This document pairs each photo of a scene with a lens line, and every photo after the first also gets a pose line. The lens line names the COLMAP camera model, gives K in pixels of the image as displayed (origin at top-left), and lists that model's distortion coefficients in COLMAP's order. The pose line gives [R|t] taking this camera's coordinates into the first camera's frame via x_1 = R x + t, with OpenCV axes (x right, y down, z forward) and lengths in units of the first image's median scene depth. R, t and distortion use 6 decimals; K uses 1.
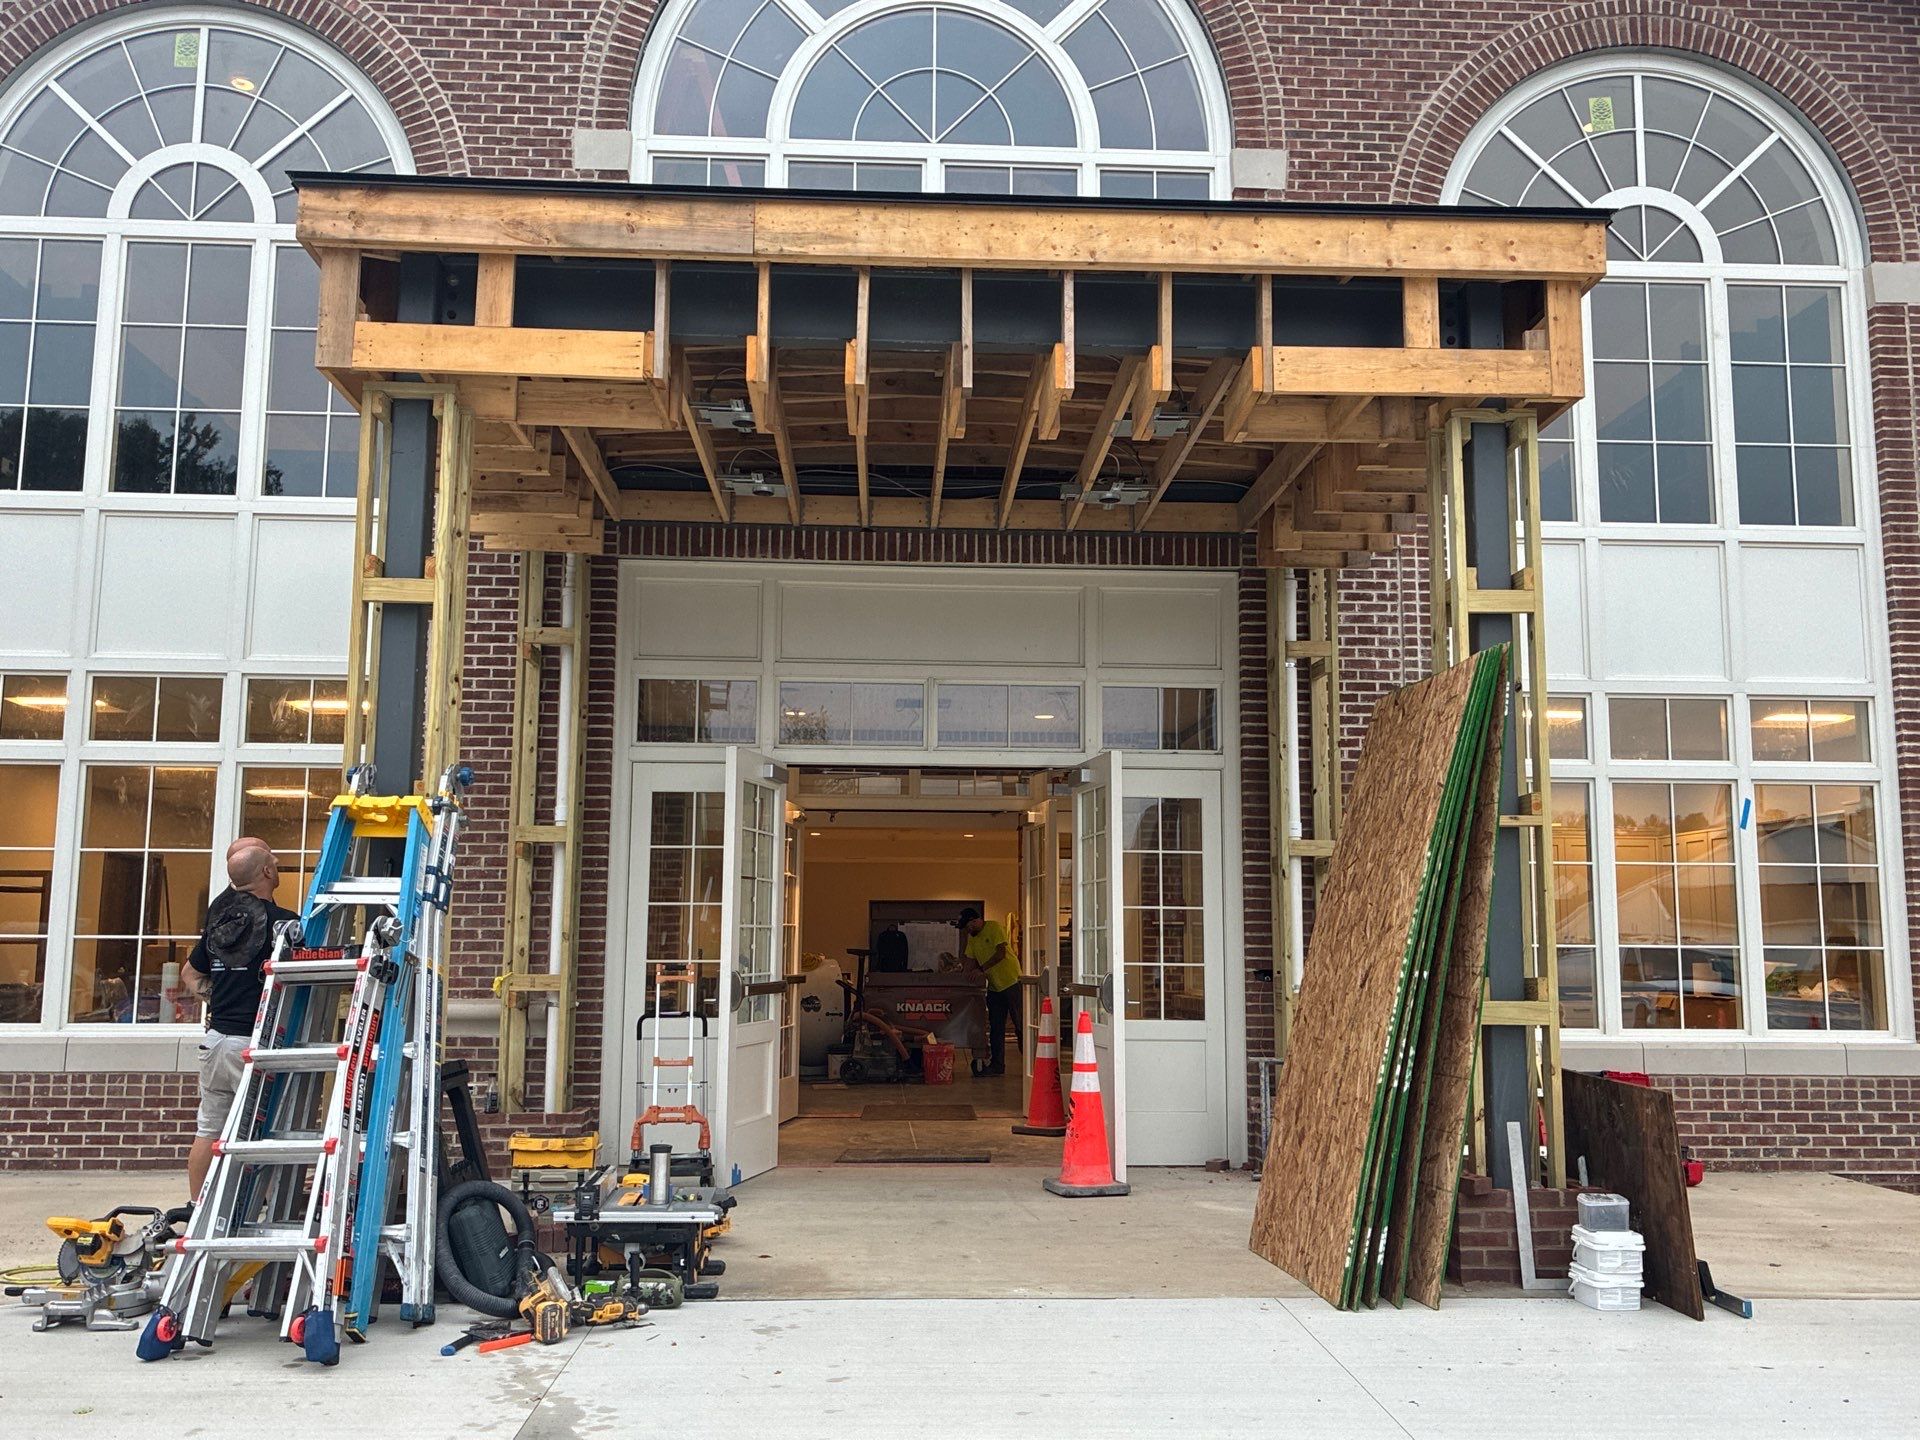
lens RADIAL K [[1769.6, 0, 960.0], [0, 1769.6, 720.0], [0, 0, 1]] dist [0.019418, 0.006606]
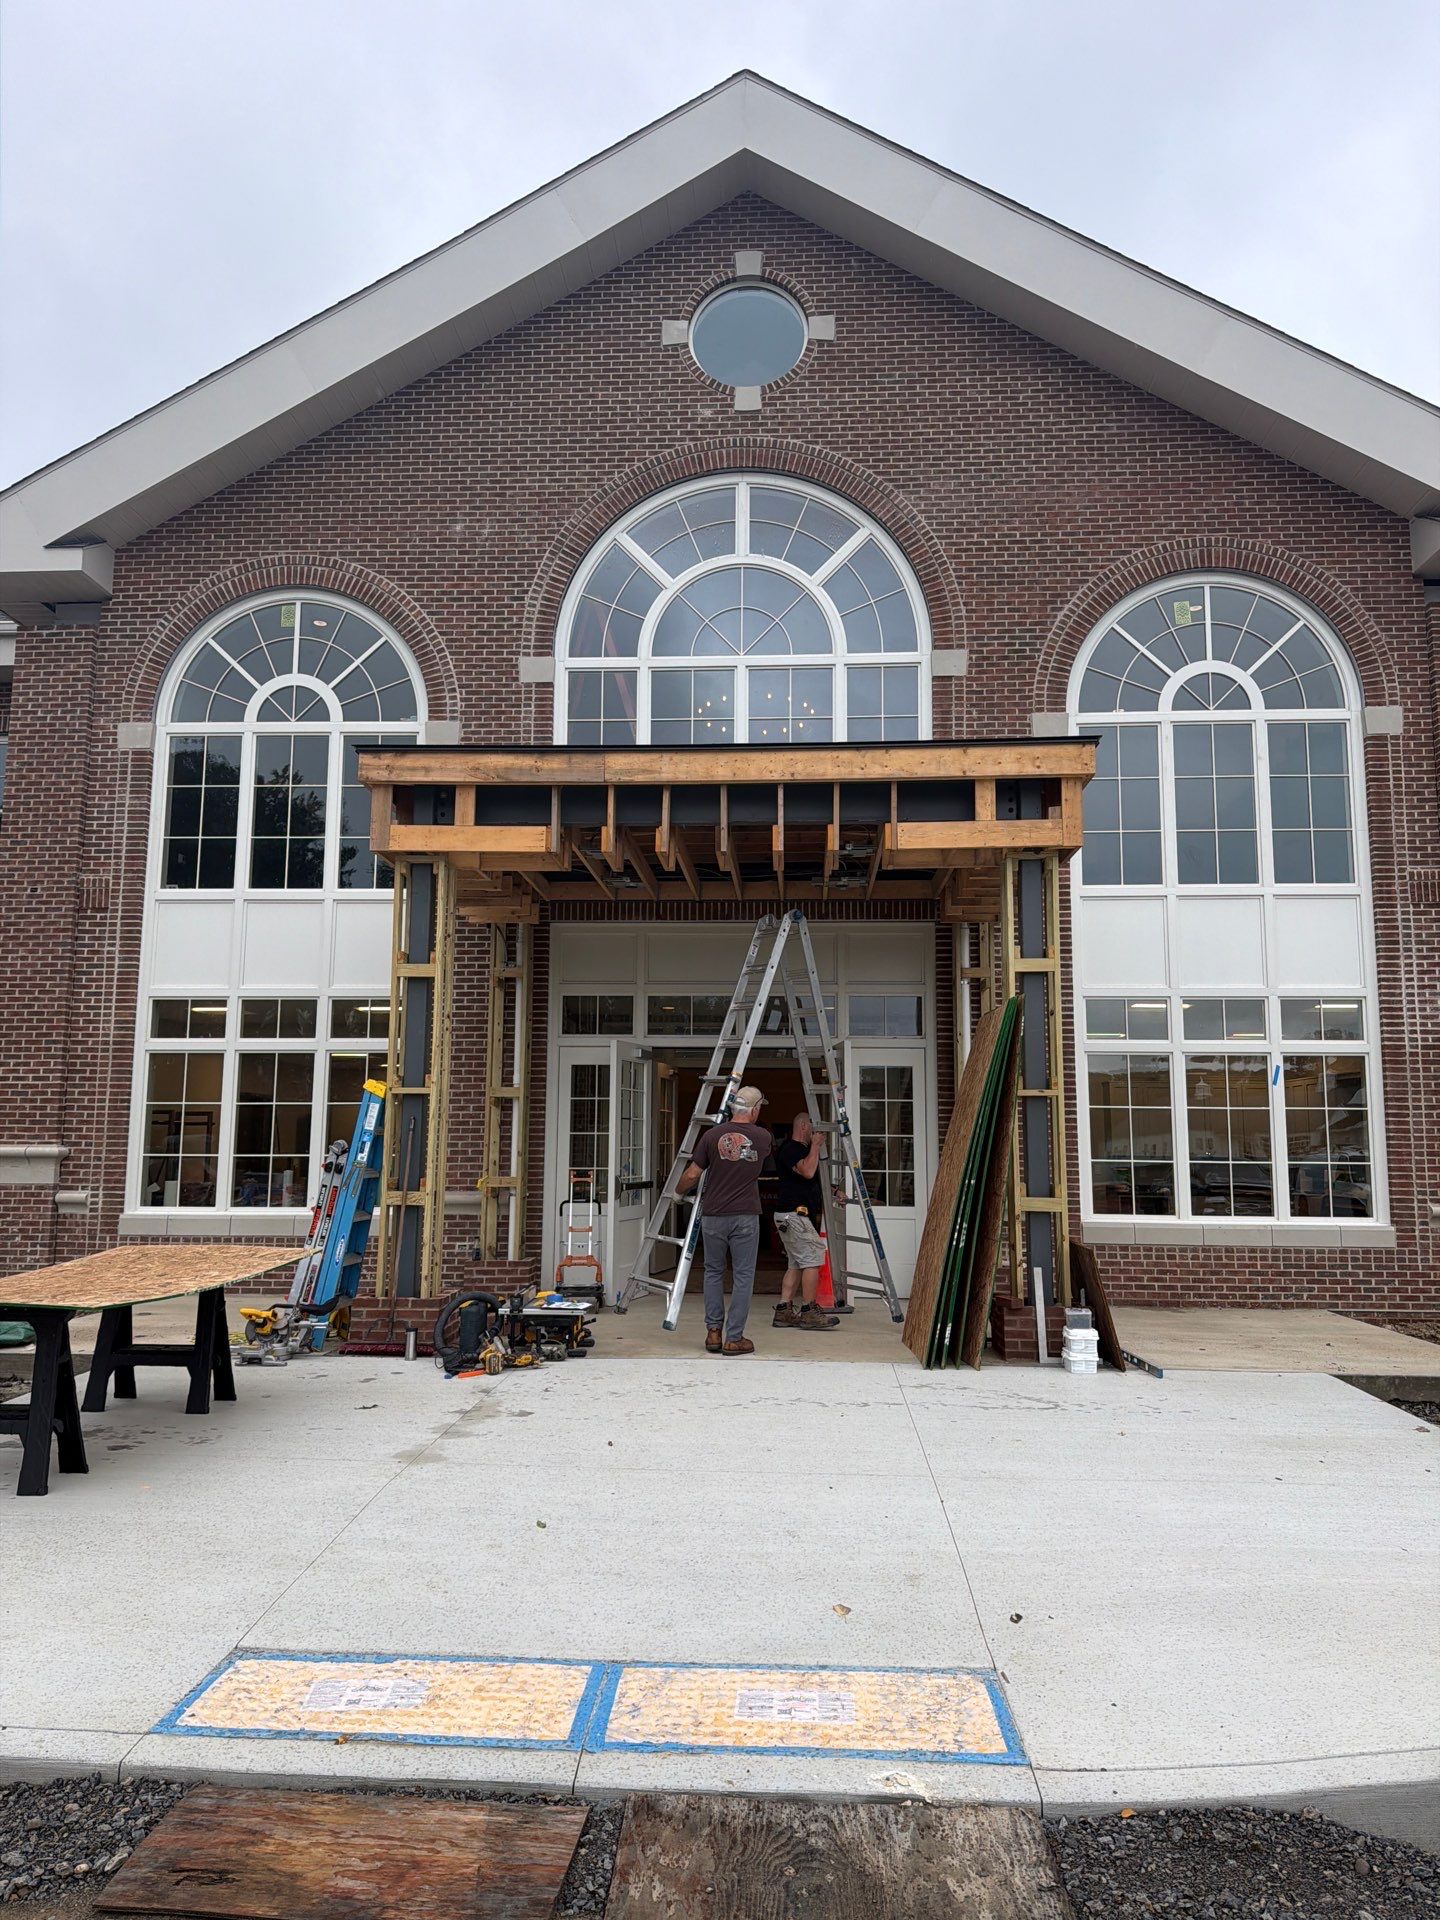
lens RADIAL K [[1380.6, 0, 703.2], [0, 1380.6, 970.9], [0, 0, 1]] dist [0.188009, -0.393221]
pose [[0.993485, -0.014334, -0.113061, 0.092916], [0.014590, 0.999893, 0.001436, -0.046163], [0.113029, -0.003077, 0.993587, -0.260687]]
